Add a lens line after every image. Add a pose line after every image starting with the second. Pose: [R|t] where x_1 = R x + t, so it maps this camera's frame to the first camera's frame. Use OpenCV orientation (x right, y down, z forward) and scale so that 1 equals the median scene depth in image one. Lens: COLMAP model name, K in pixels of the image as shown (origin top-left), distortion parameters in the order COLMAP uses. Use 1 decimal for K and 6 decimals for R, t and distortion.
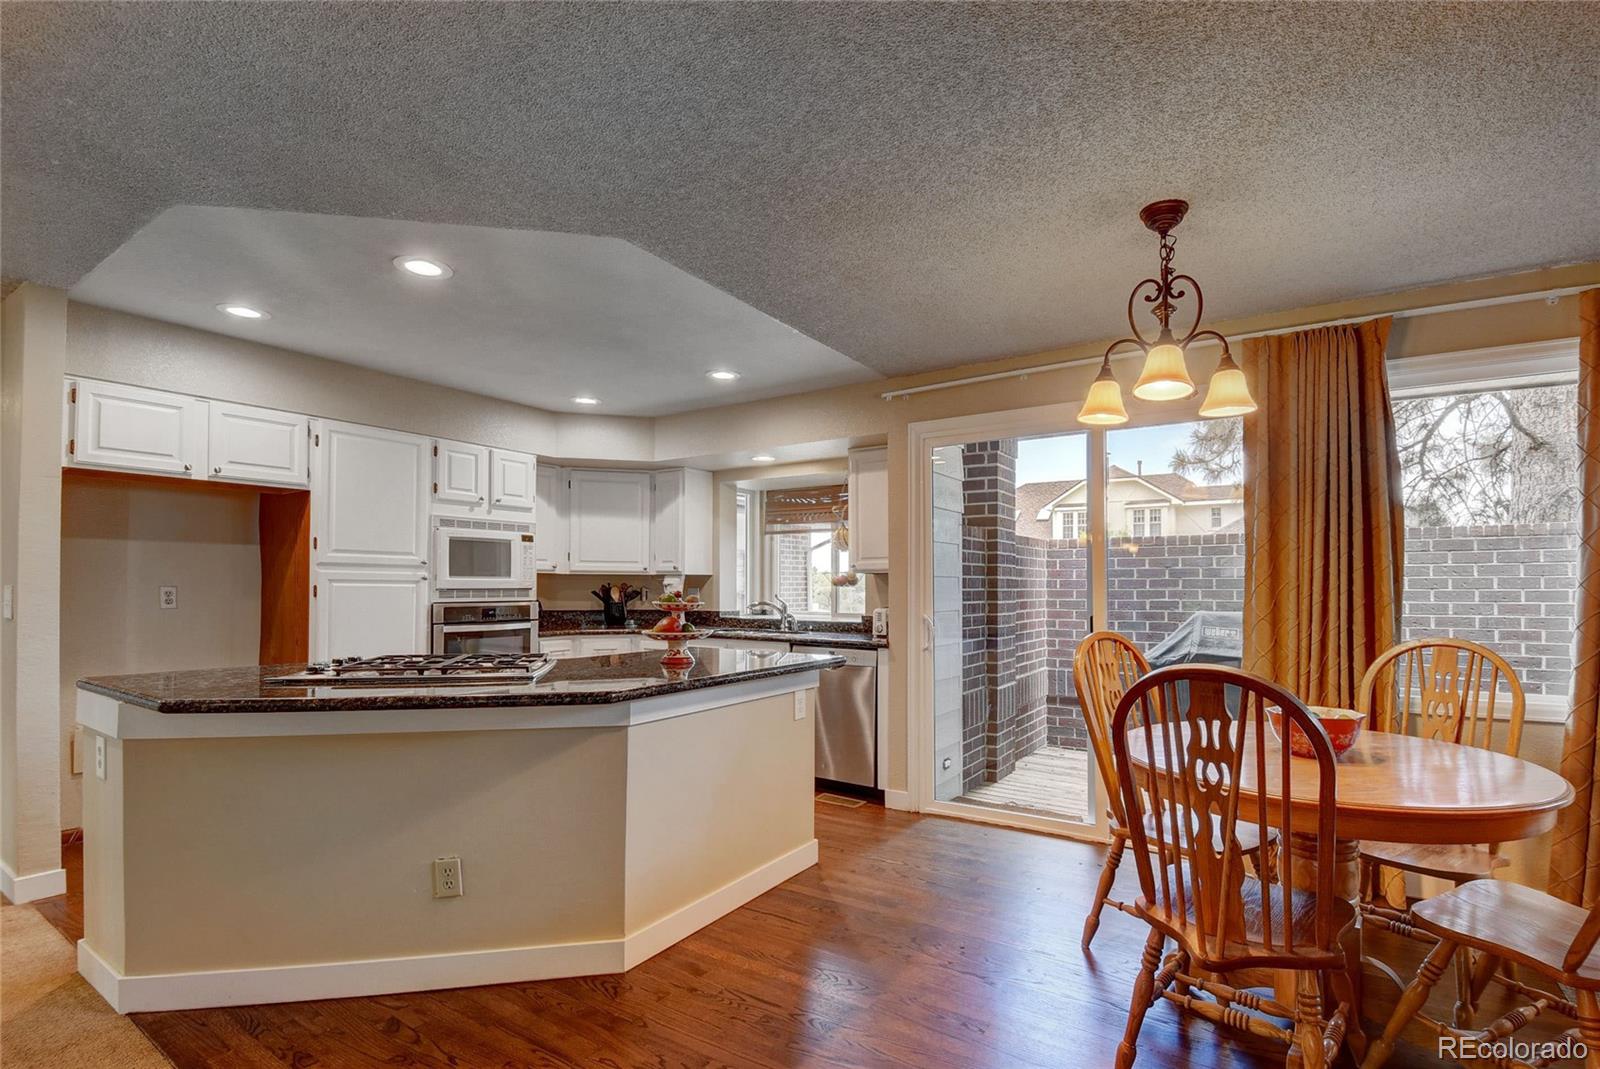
lens RADIAL K [[742.3, 0, 839.3], [0, 742.3, 577.3], [0, 0, 1]] dist [-0.000340, -0.000247]
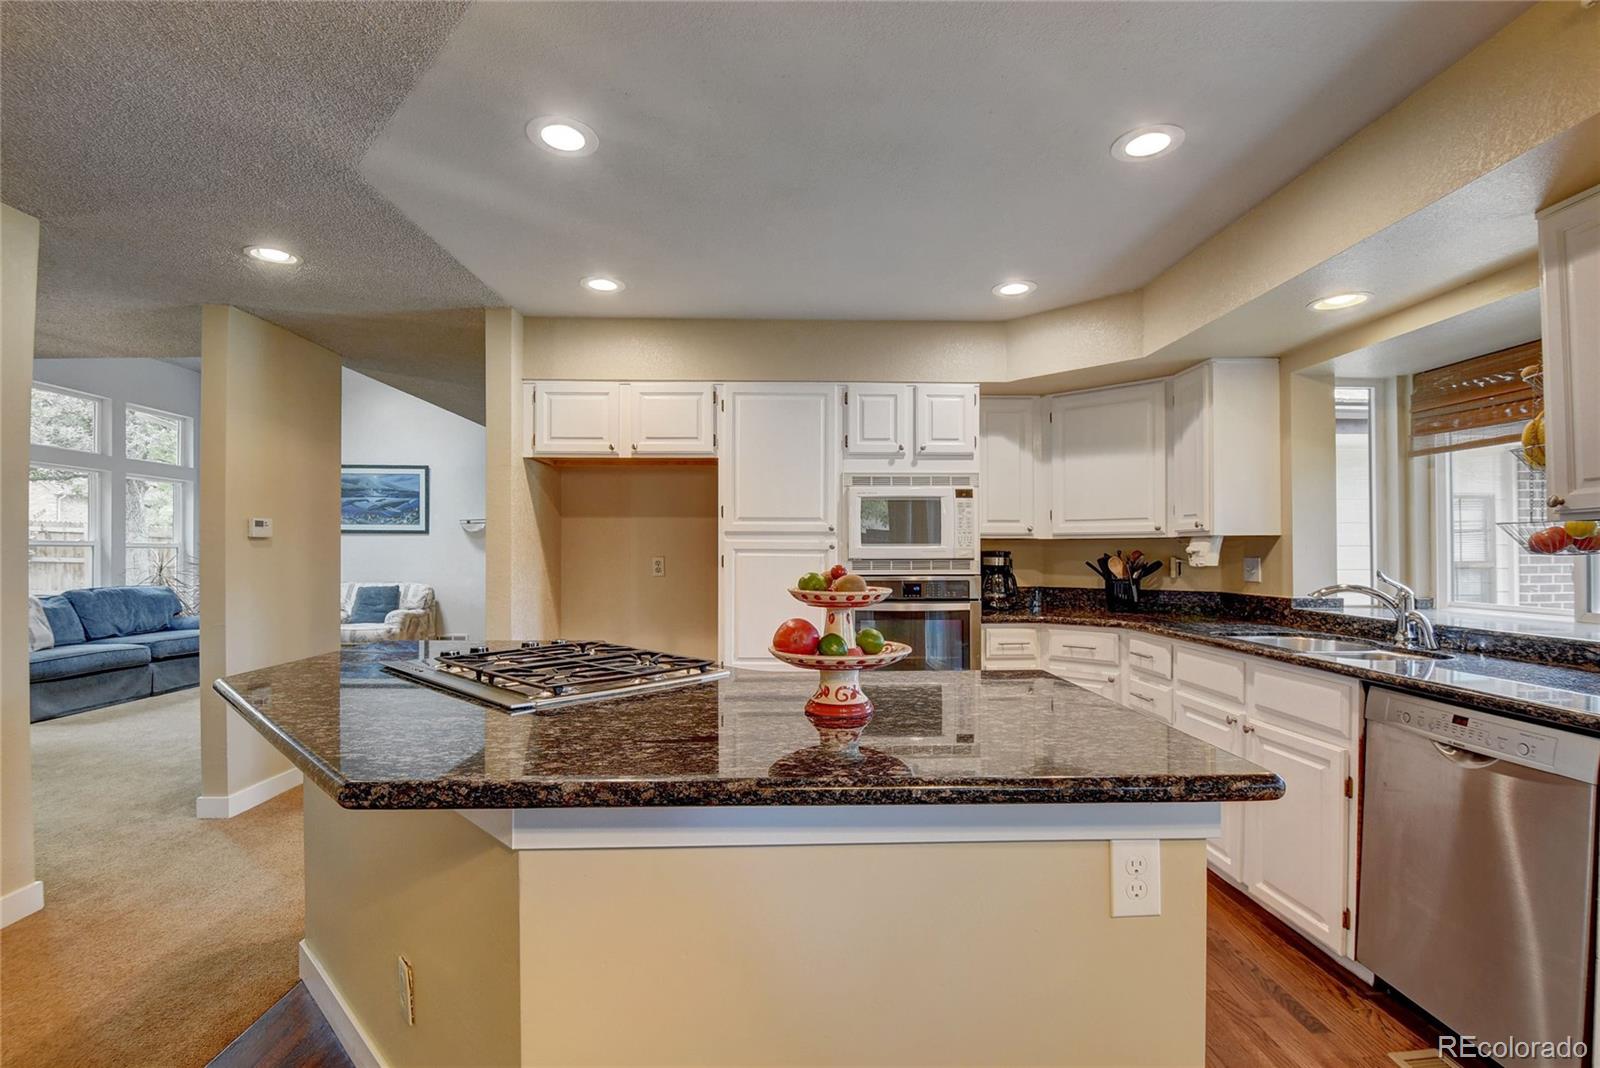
lens RADIAL K [[715.3, 0, 800.8], [0, 715.3, 553.9], [0, 0, 1]] dist [0.003164, -0.019460]
pose [[0.554232, -0.003975, -0.832353, 0.103311], [0.012623, 0.999914, 0.003630, 0.005445], [0.832267, -0.012519, 0.554234, 0.457401]]
